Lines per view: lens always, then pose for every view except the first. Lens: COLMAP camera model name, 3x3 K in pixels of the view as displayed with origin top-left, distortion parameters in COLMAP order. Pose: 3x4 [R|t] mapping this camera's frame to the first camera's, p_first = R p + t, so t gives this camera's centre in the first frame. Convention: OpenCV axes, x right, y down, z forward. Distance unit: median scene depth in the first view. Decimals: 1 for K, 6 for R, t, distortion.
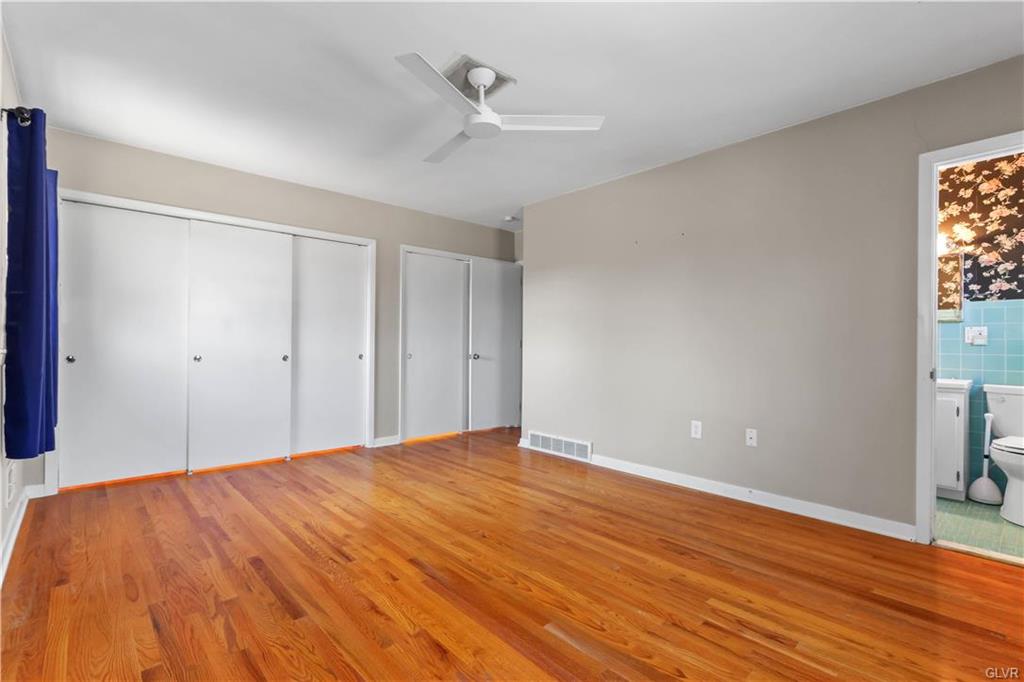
lens RADIAL K [[473.4, 0, 515.9], [0, 473.4, 340.5], [0, 0, 1]] dist [-0.002391, 0.003881]
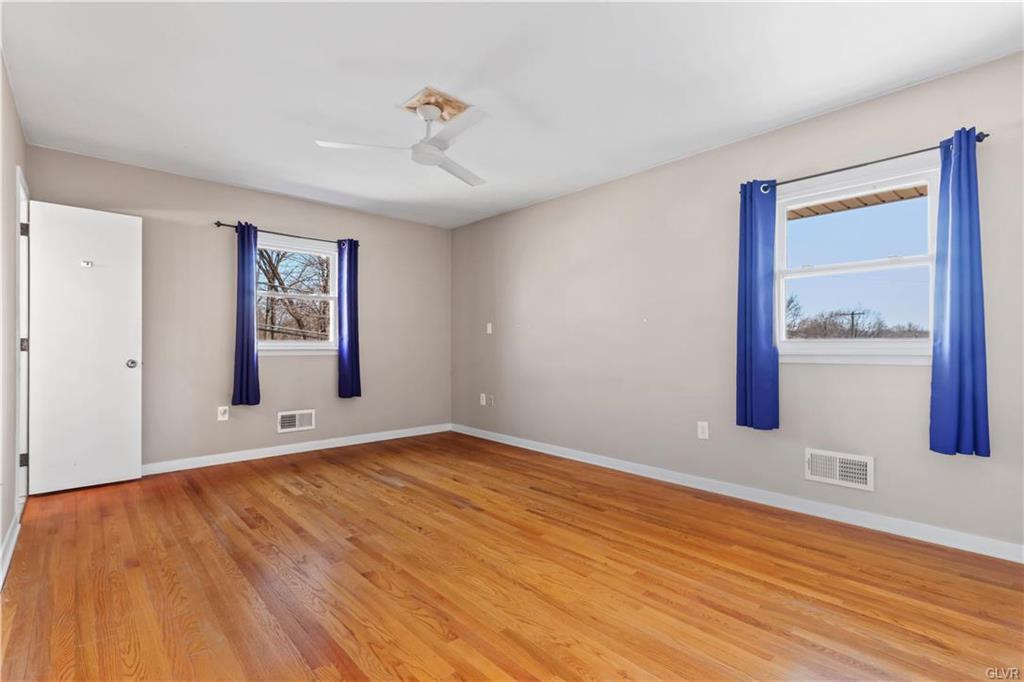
lens RADIAL K [[473.4, 0, 510.8], [0, 473.4, 343.2], [0, 0, 1]] dist [-0.002391, 0.003881]
pose [[-0.999920, -0.009700, 0.008122, -0.306134], [-0.009760, 0.999926, -0.007331, 0.009835], [-0.008050, -0.007409, -0.999940, 2.304910]]
